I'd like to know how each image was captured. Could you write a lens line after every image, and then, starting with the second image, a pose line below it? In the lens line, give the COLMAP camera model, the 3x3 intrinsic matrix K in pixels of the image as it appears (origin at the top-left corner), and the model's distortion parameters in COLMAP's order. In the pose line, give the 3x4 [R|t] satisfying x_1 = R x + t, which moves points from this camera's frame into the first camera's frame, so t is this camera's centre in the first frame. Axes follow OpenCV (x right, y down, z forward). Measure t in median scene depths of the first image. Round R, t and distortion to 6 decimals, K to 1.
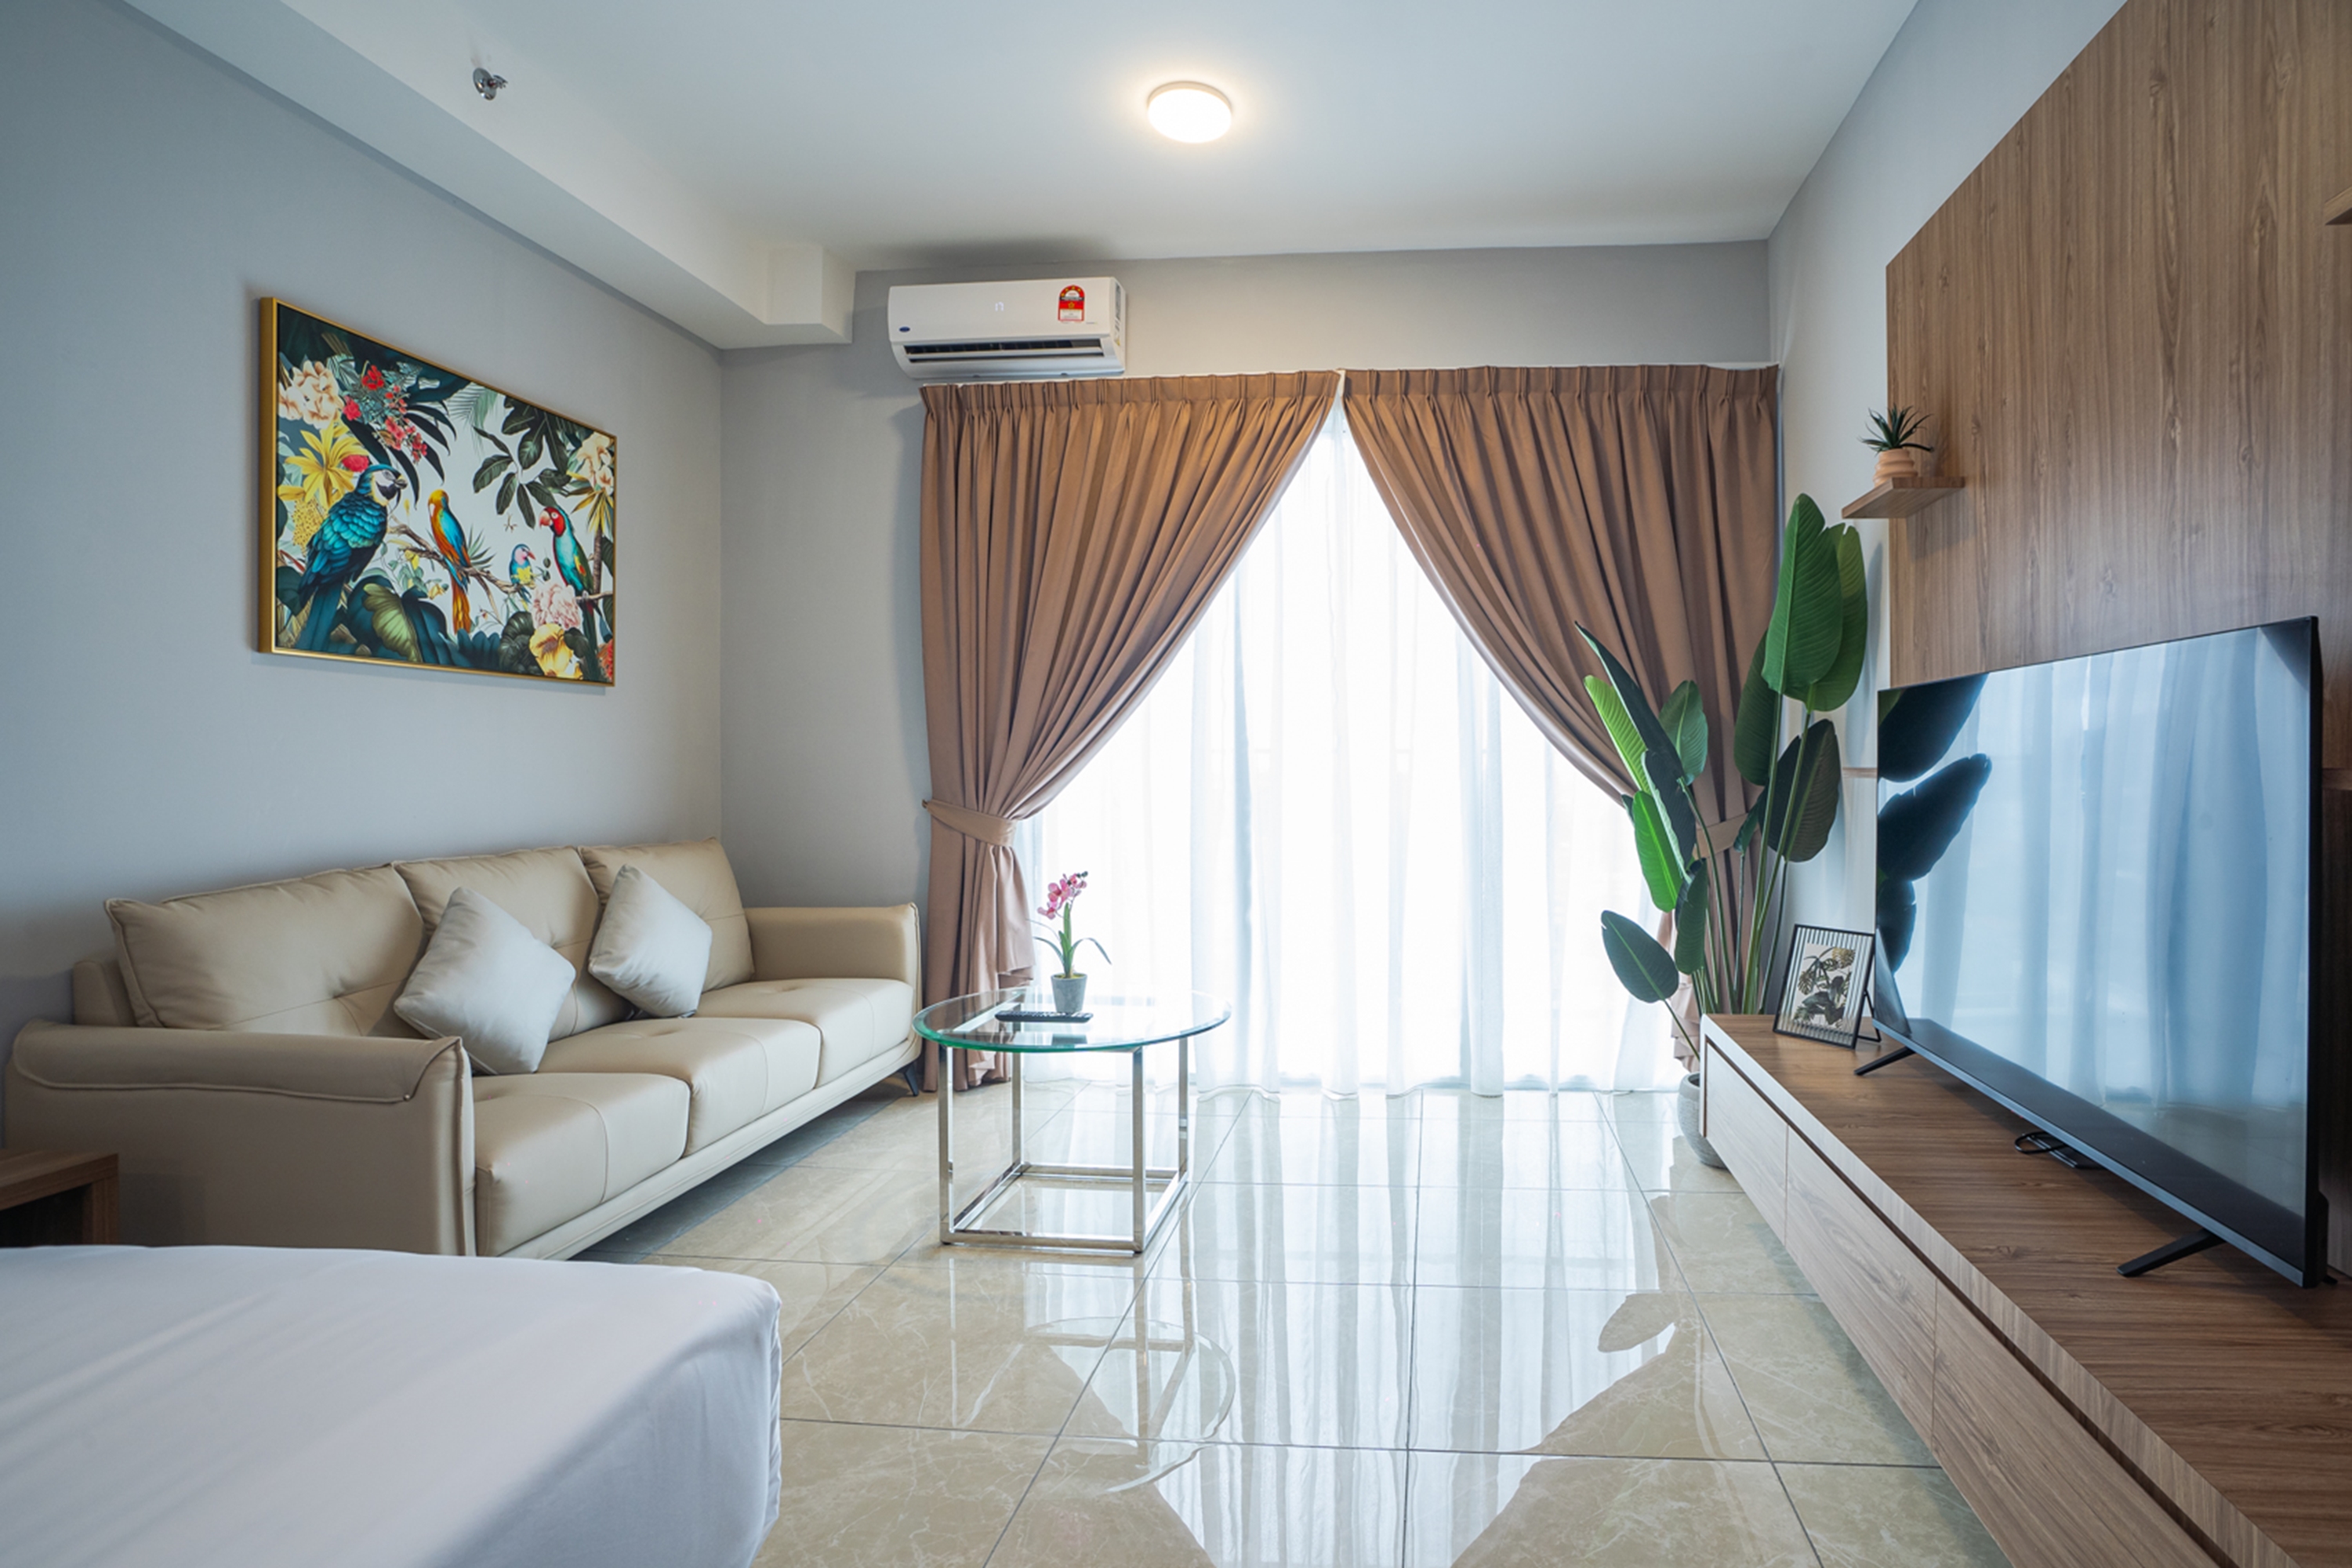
lens RADIAL K [[1143.8, 0, 1361.8], [0, 1143.8, 774.9], [0, 0, 1]] dist [-0.064525, 0.017513]
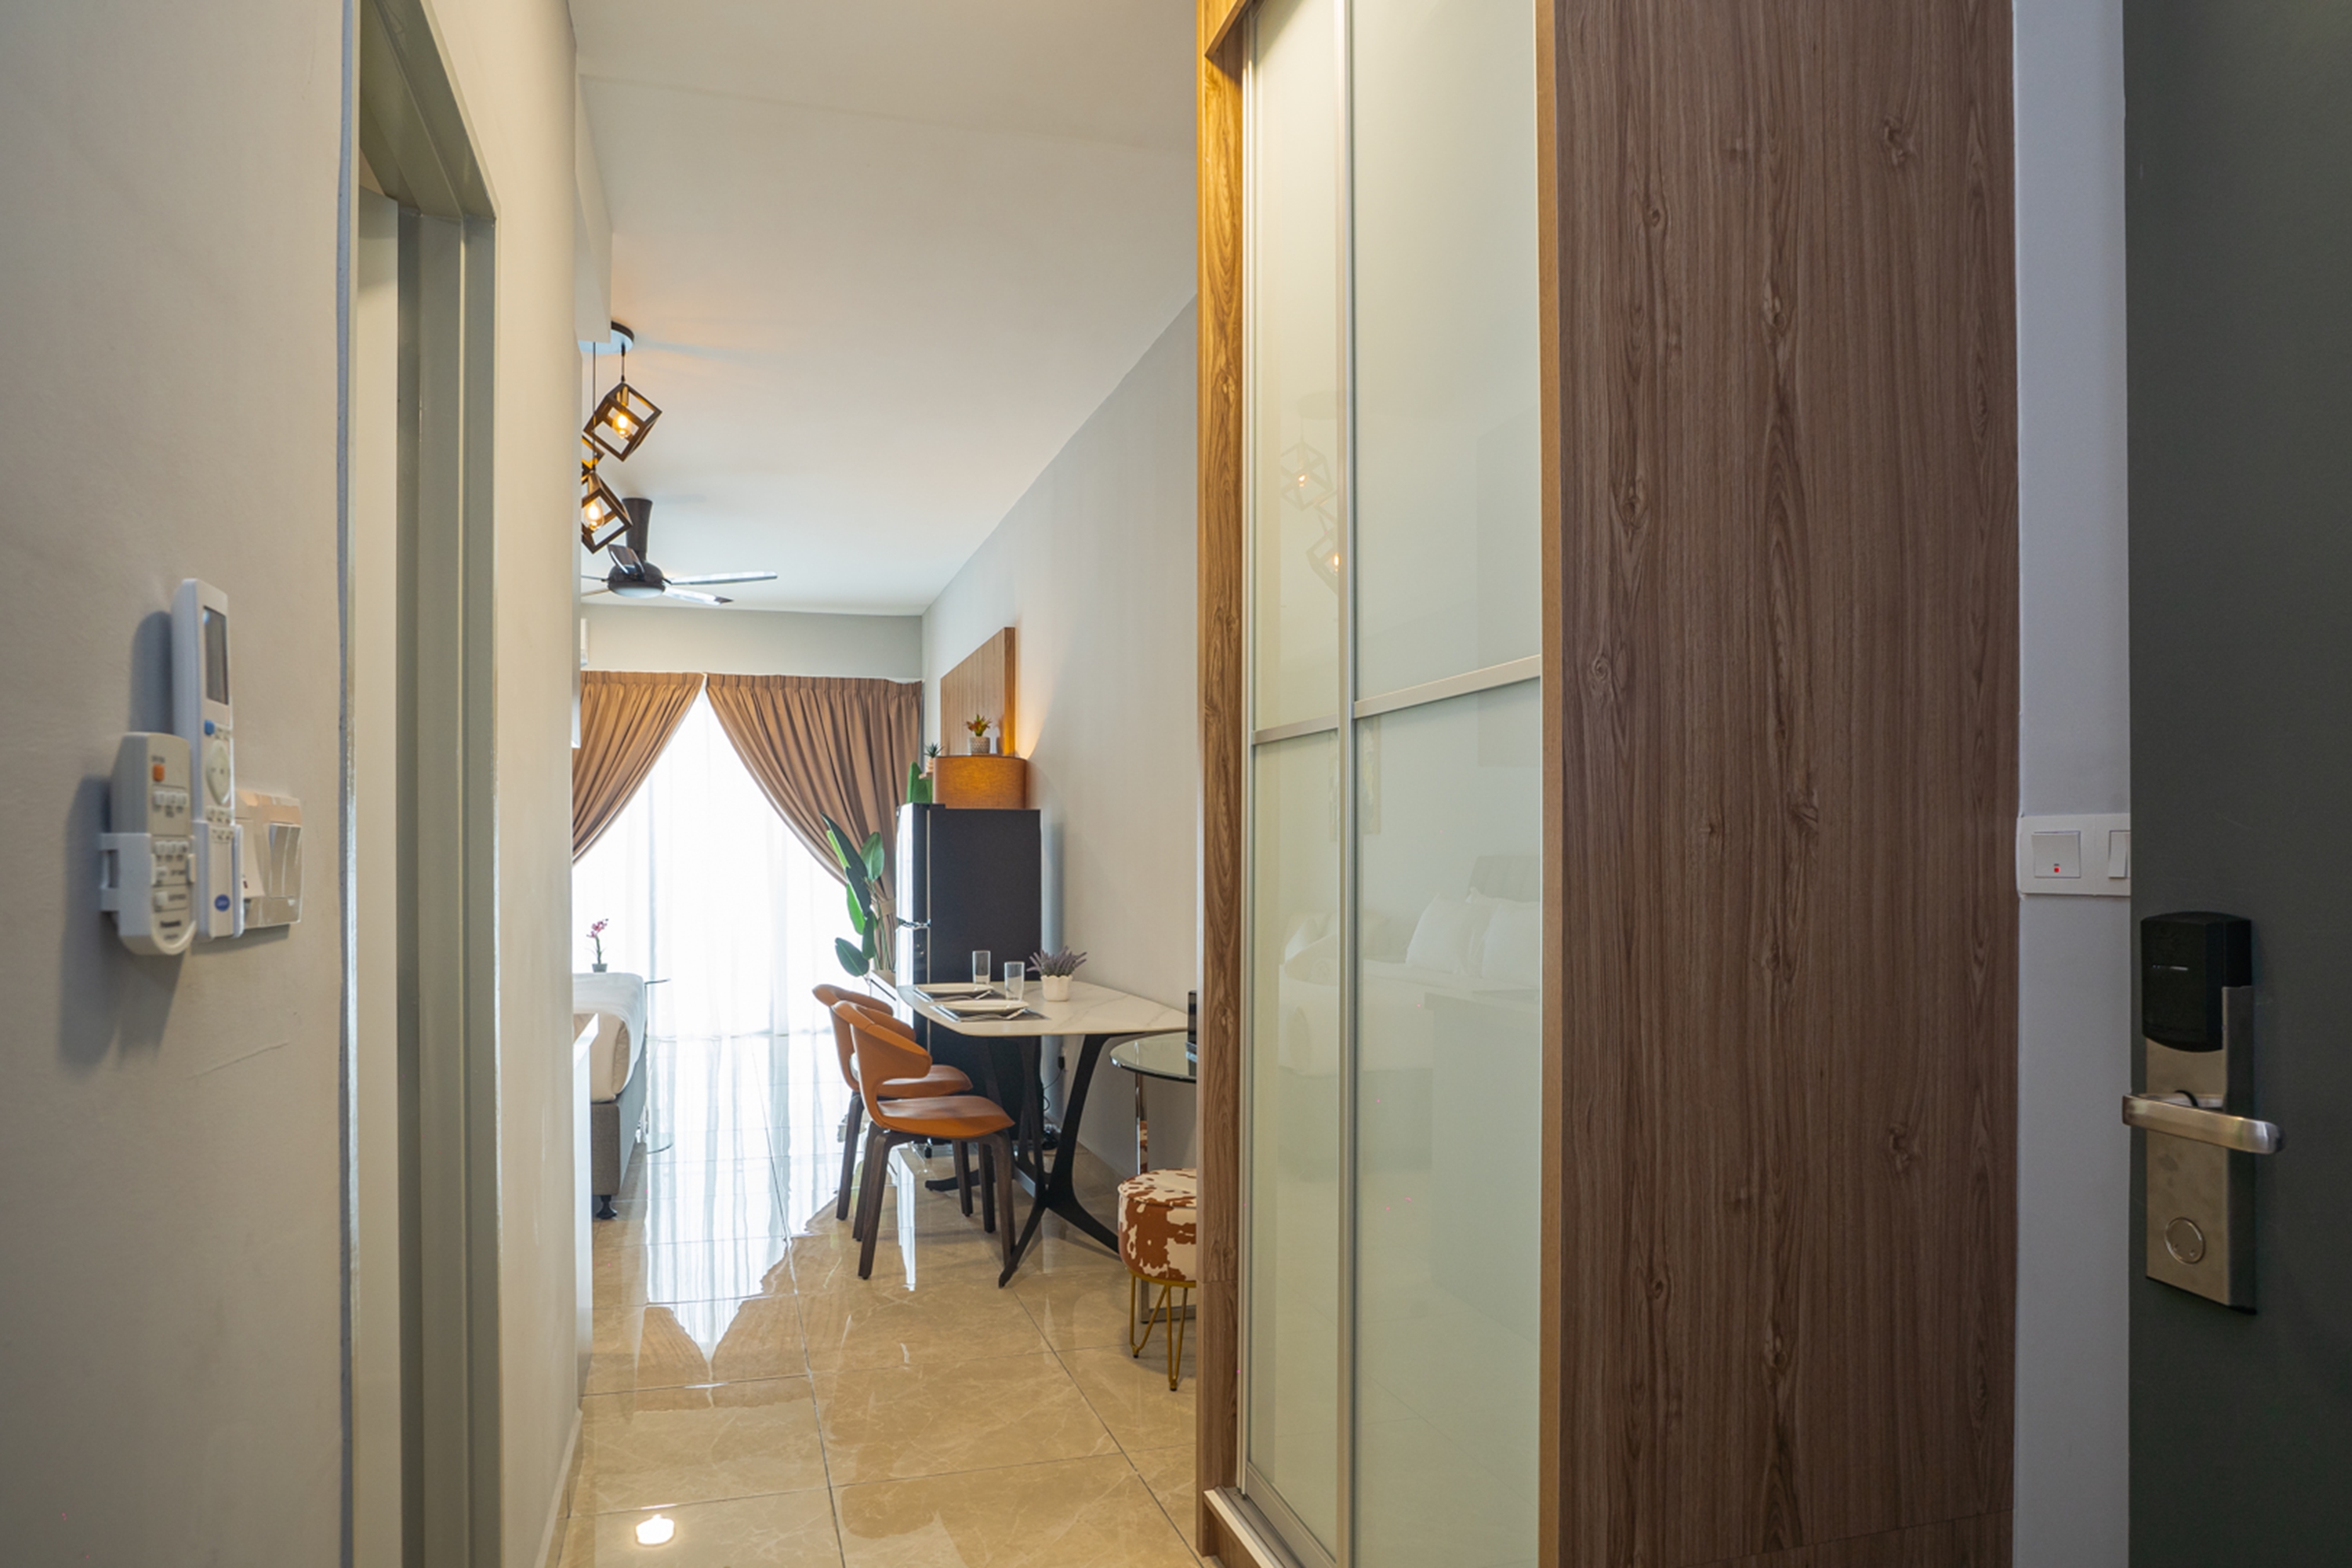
lens RADIAL K [[1369.5, 0, 1061.0], [0, 1369.5, 887.9], [0, 0, 1]] dist [-0.073989, 0.048067]
pose [[0.951398, -0.004751, 0.307927, -0.205865], [0.001151, 0.999929, 0.011874, -0.011213], [-0.307962, -0.010942, 0.951336, -1.872814]]
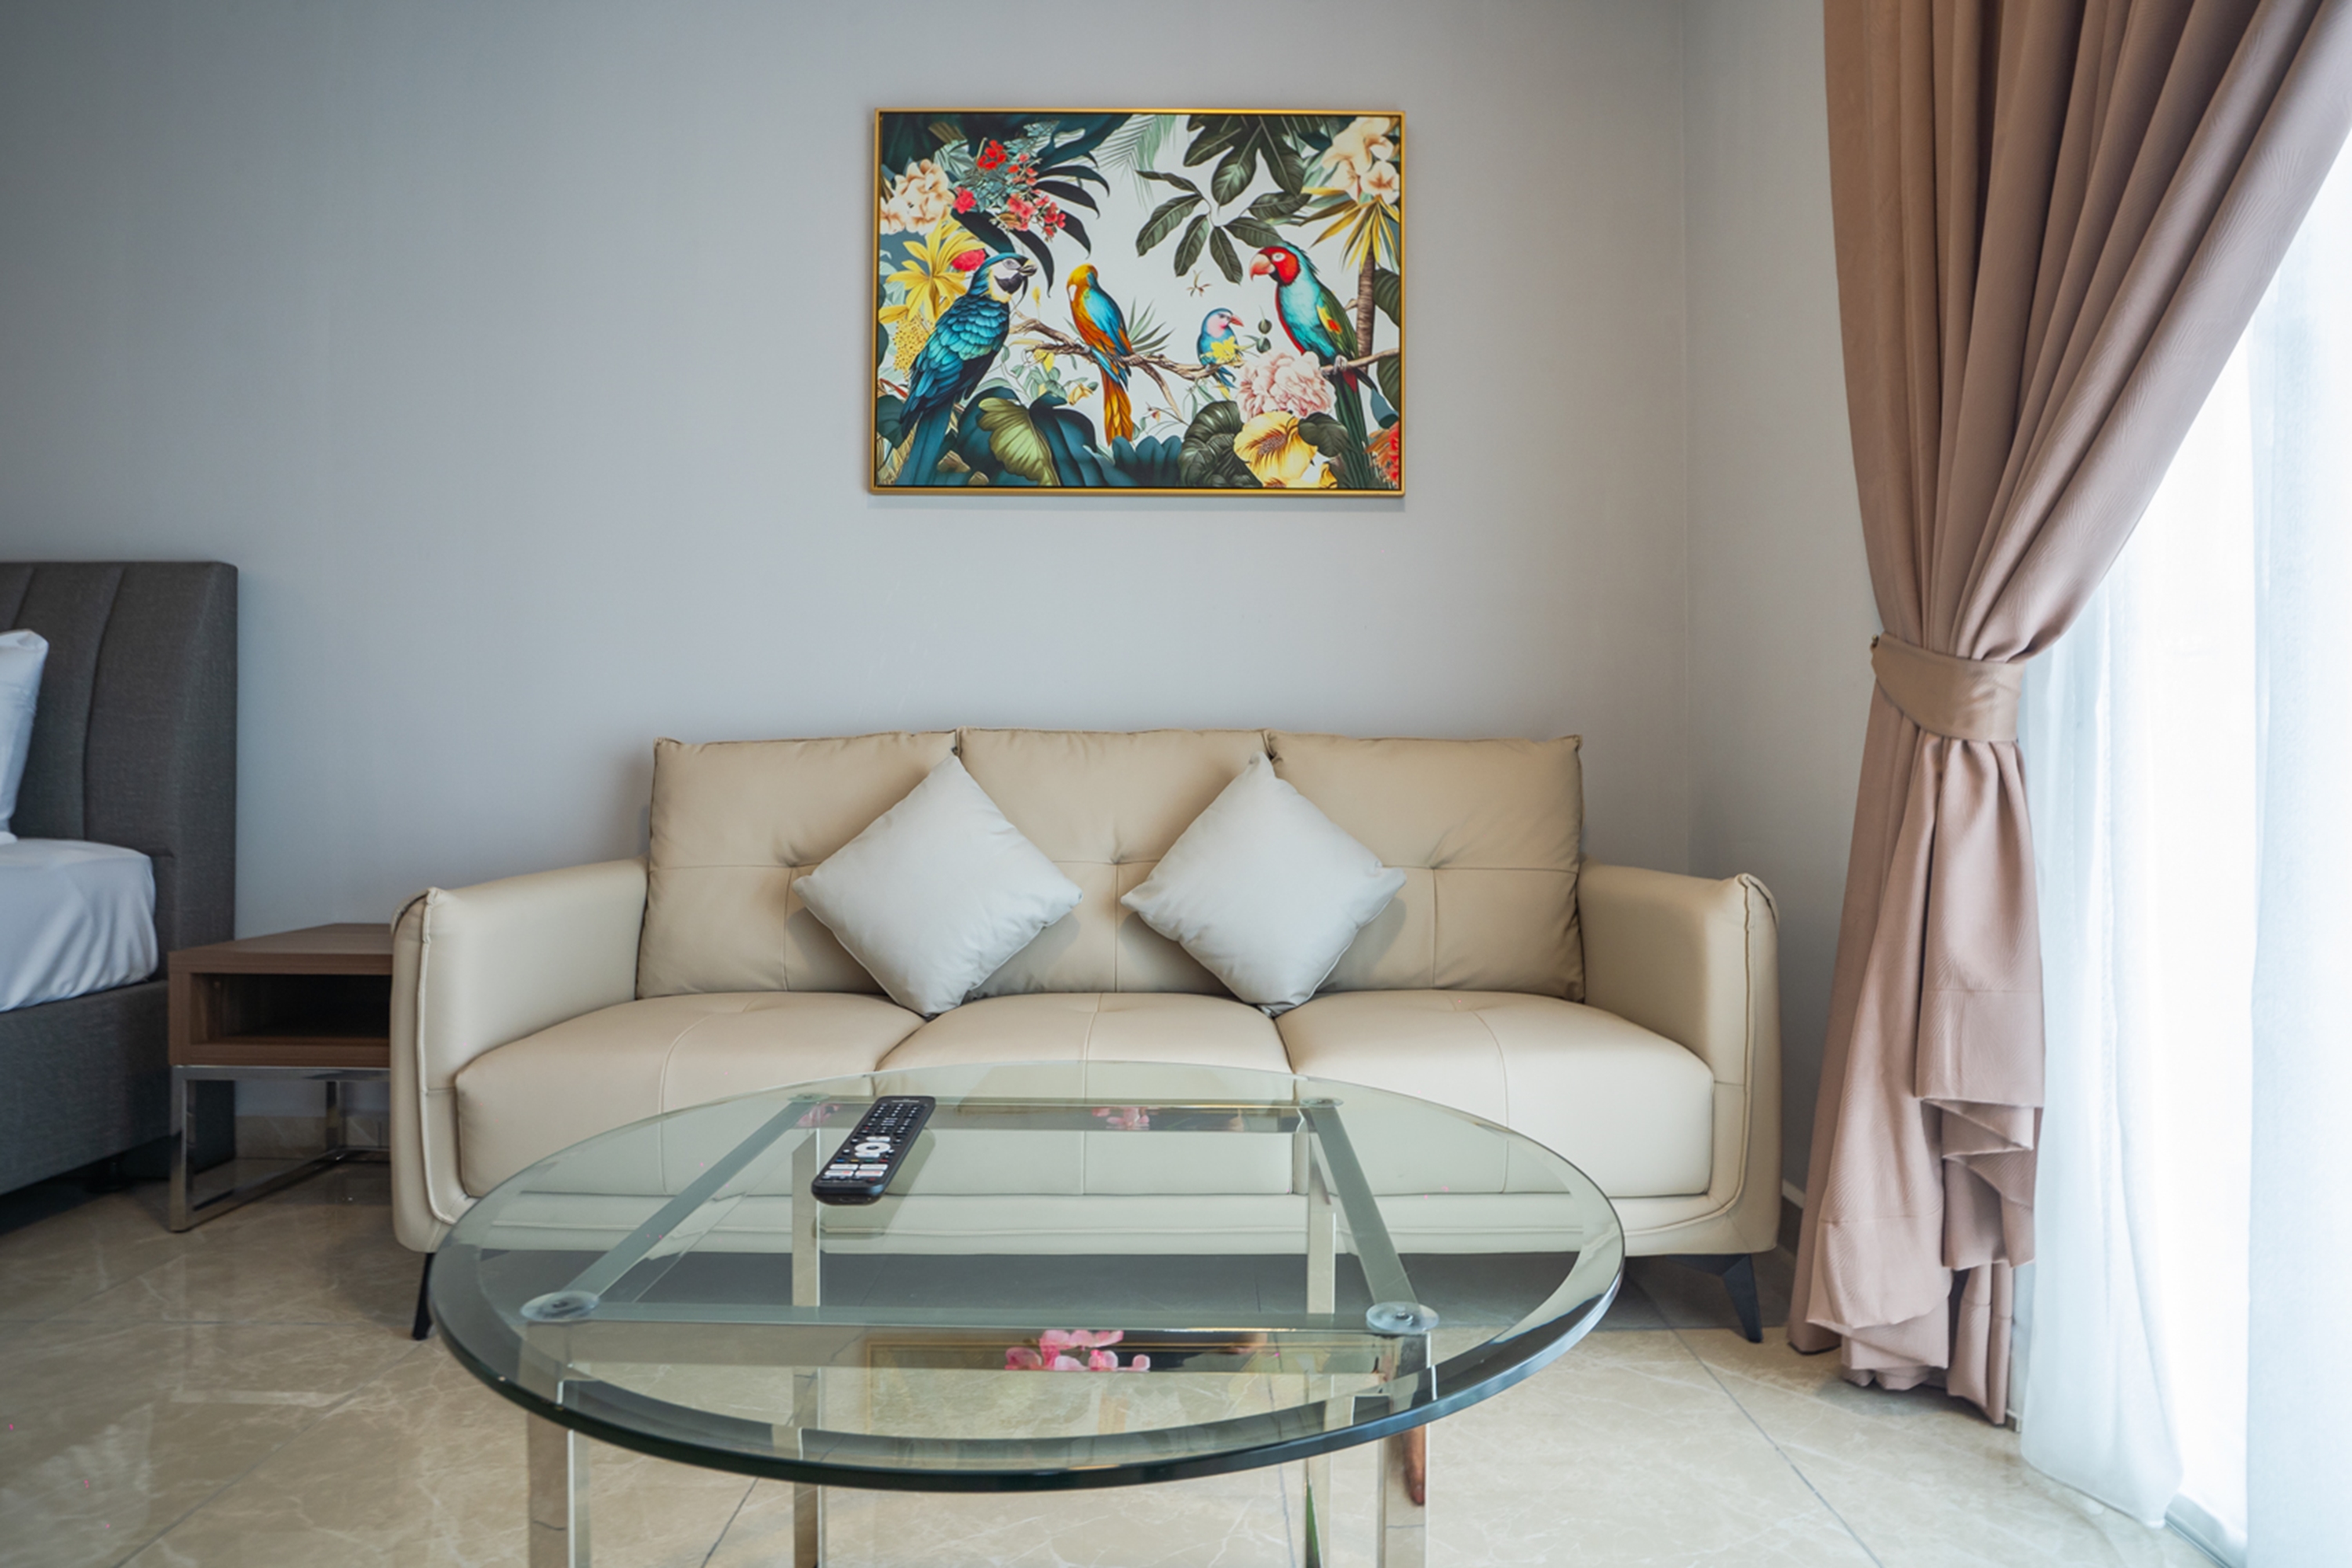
lens RADIAL K [[1326.6, 0, 1192.3], [0, 1326.6, 776.7], [0, 0, 1]] dist [-0.065634, 0.043753]
pose [[0.069040, 0.001027, -0.997613, 0.097164], [-0.011088, 0.999938, 0.000262, 0.100418], [0.997552, 0.011043, 0.069047, 0.979204]]
